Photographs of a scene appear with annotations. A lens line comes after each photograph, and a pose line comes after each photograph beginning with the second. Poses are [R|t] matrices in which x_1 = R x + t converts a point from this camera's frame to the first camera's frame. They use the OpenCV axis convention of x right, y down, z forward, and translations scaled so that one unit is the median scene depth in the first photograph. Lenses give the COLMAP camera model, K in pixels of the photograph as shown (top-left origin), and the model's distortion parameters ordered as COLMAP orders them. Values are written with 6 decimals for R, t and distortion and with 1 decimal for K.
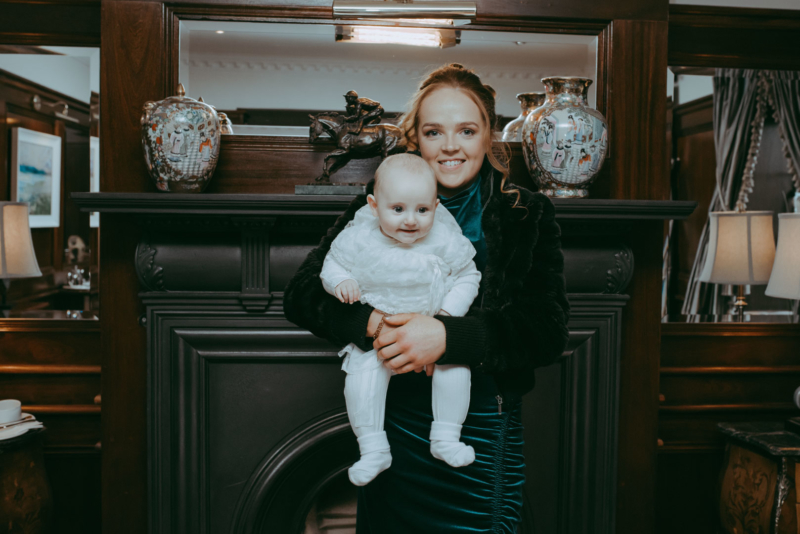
lens RADIAL K [[923.0, 0, 432.8], [0, 923.0, 254.4], [0, 0, 1]] dist [-0.017377, -0.009564]
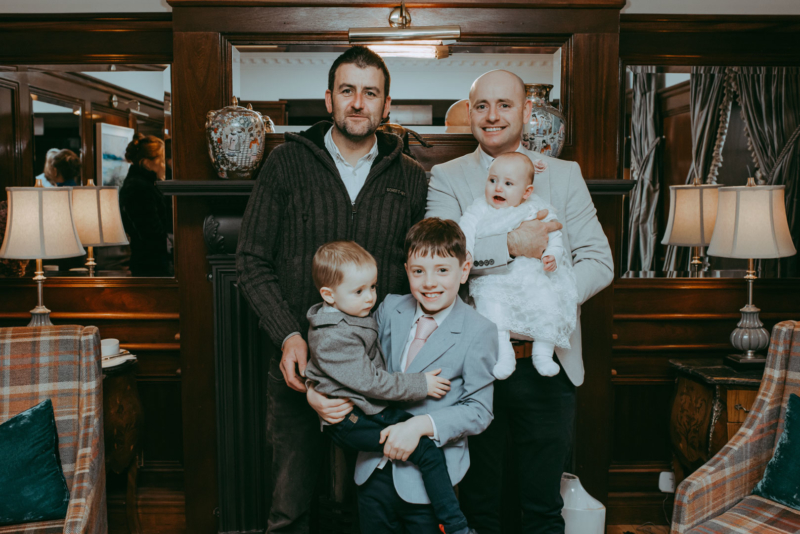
lens RADIAL K [[853.8, 0, 388.8], [0, 853.8, 264.1], [0, 0, 1]] dist [-0.008999, -0.008954]
pose [[0.996254, -0.006669, -0.086215, 0.043923], [0.010762, 0.998833, 0.047092, -0.000867], [0.085800, -0.047844, 0.995163, -0.182671]]
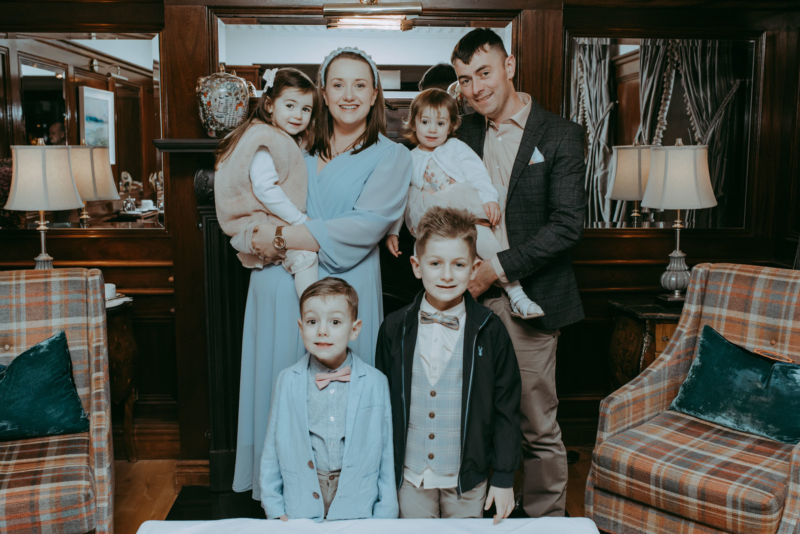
lens RADIAL K [[863.0, 0, 396.4], [0, 863.0, 267.2], [0, 0, 1]] dist [-0.022175, 0.006406]
pose [[0.999035, -0.006725, -0.043396, 0.057959], [0.010645, 0.995818, 0.090736, 0.015224], [0.042604, -0.091111, 0.994929, -0.352237]]
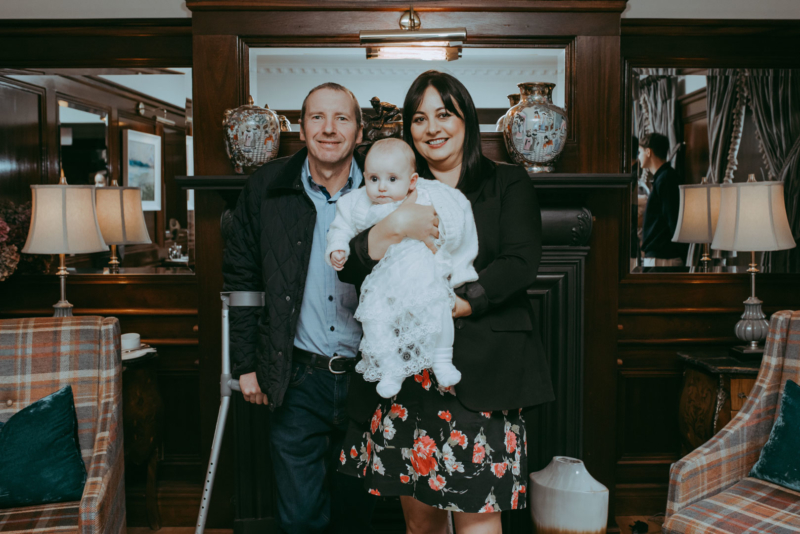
lens RADIAL K [[869.9, 0, 432.9], [0, 869.9, 252.6], [0, 0, 1]] dist [-0.018702, 0.027297]
pose [[0.996826, -0.013219, -0.078502, 0.085575], [0.014371, 0.999797, 0.014125, 0.031019], [0.078300, -0.015209, 0.996814, -0.243918]]
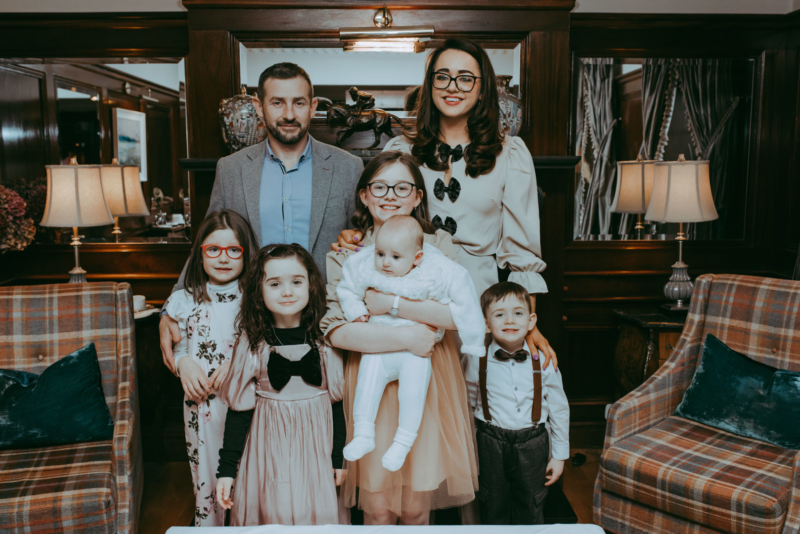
lens RADIAL K [[801.4, 0, 399.9], [0, 801.4, 278.0], [0, 0, 1]] dist [-0.015857, 0.002793]
pose [[0.998188, -0.011141, -0.059134, 0.058595], [0.016805, 0.995224, 0.096165, 0.009321], [0.057780, -0.096984, 0.993607, -0.314808]]
